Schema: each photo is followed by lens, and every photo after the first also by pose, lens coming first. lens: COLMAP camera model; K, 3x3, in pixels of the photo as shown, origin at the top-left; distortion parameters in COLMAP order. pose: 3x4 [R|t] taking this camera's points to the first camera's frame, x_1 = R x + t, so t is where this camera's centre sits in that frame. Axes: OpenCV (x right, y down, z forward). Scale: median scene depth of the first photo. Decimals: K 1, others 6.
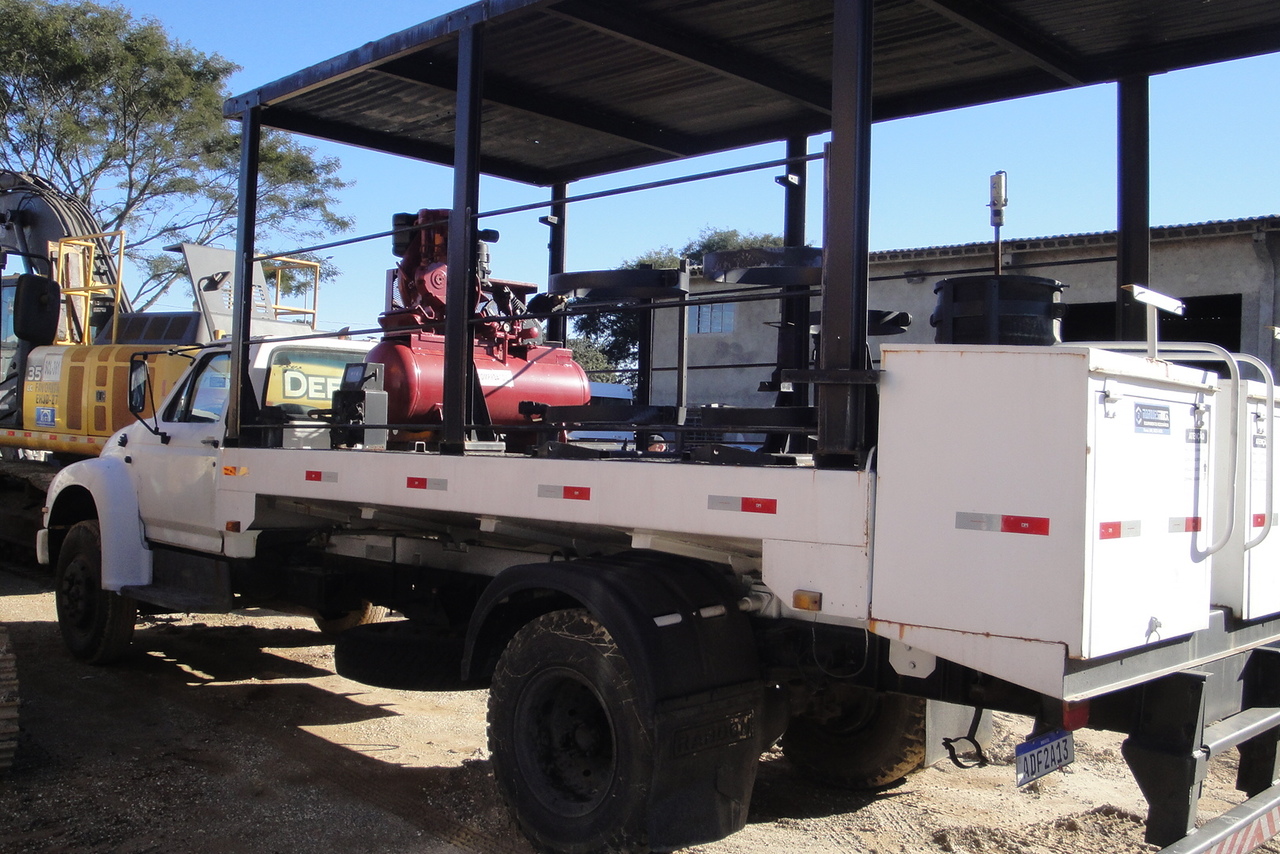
lens RADIAL K [[1220.1, 0, 640.0], [0, 1220.1, 427.0], [0, 0, 1]] dist [-0.083605, 0.000812]
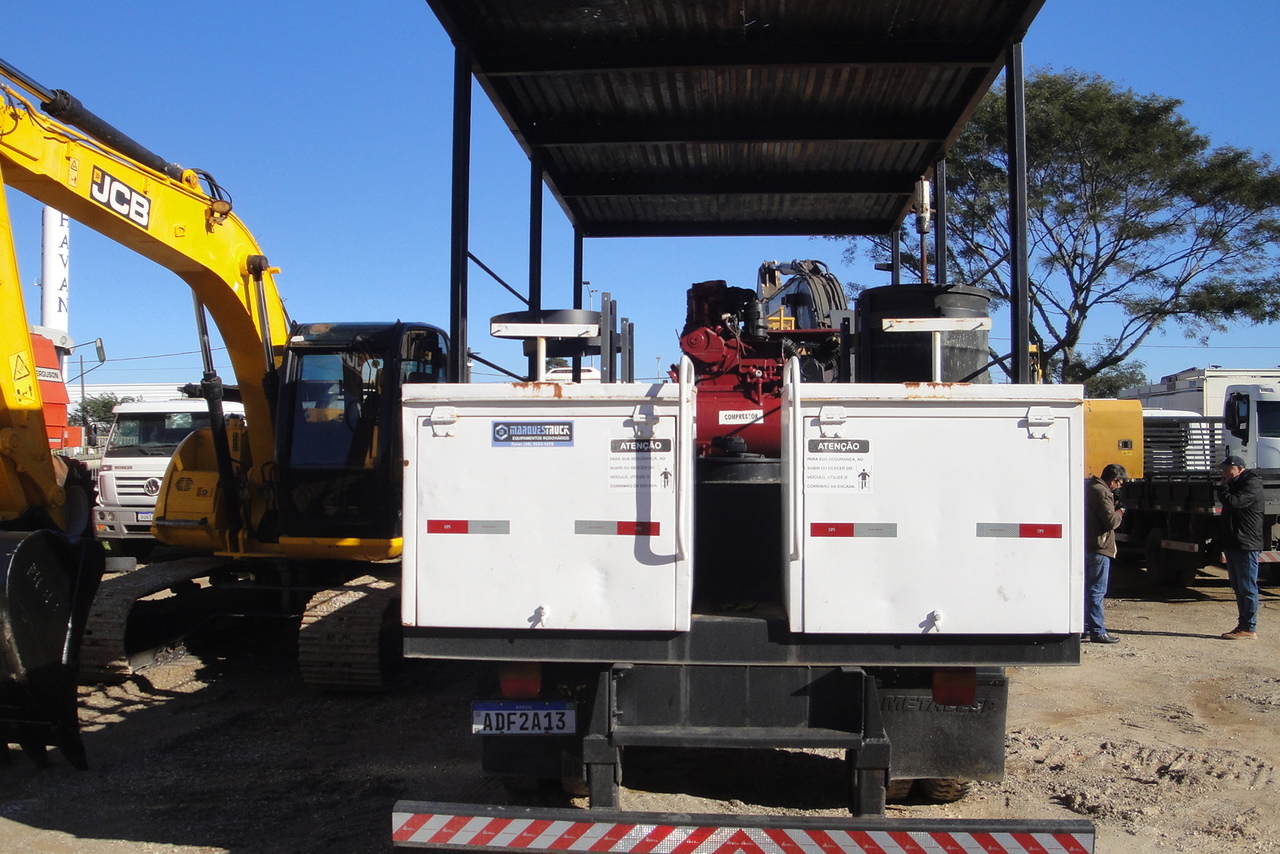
lens RADIAL K [[1220.1, 0, 640.0], [0, 1220.1, 427.0], [0, 0, 1]] dist [-0.083605, 0.000812]
pose [[0.633250, -0.054099, -0.772054, 0.137035], [0.026850, 0.998489, -0.047942, 0.004470], [0.773481, 0.009630, 0.633746, 0.032655]]
